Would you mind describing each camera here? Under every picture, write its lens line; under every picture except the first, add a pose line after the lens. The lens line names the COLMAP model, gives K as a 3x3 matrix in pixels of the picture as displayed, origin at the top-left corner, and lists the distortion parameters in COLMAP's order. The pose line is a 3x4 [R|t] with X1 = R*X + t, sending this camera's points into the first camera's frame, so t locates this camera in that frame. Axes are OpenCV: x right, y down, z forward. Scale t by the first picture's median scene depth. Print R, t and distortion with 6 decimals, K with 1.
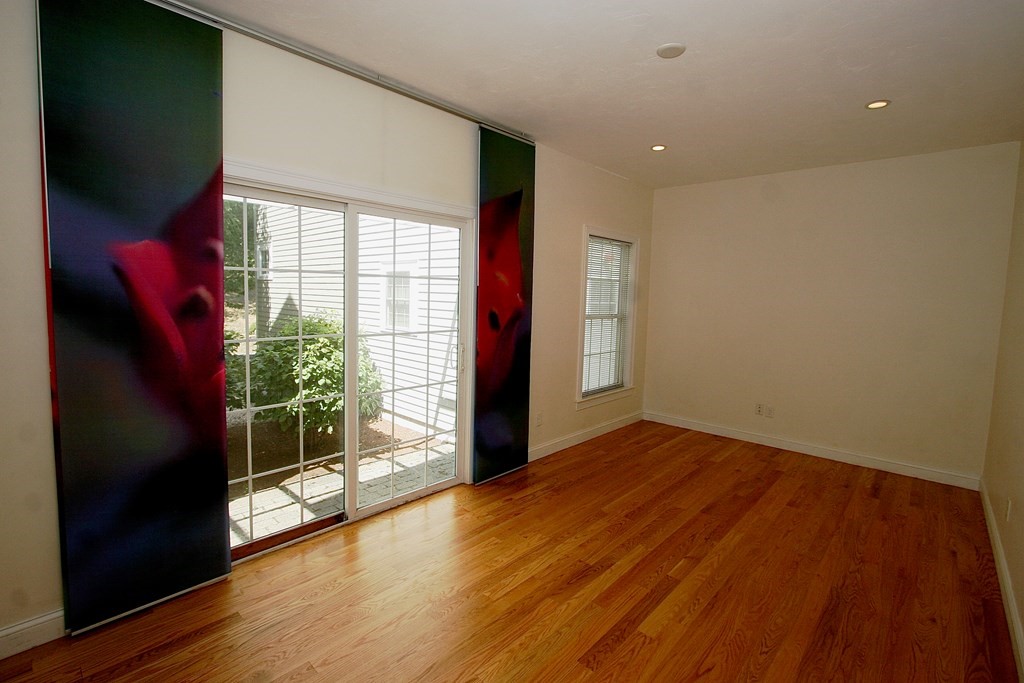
lens RADIAL K [[469.0, 0, 512.8], [0, 469.0, 341.5], [0, 0, 1]] dist [-0.019662, 0.001456]
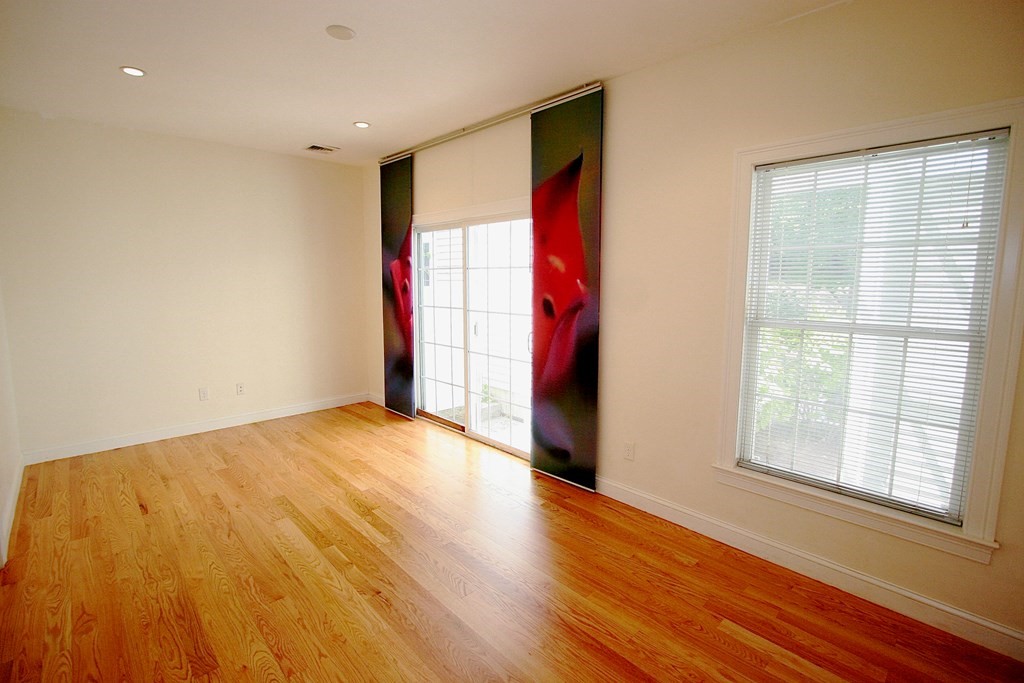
lens RADIAL K [[469.0, 0, 510.6], [0, 469.0, 338.6], [0, 0, 1]] dist [-0.019662, 0.001456]
pose [[-0.063338, 0.101042, -0.992864, 1.147326], [-0.110135, 0.988077, 0.107580, -0.098427], [0.991896, 0.116163, -0.051455, 1.234118]]
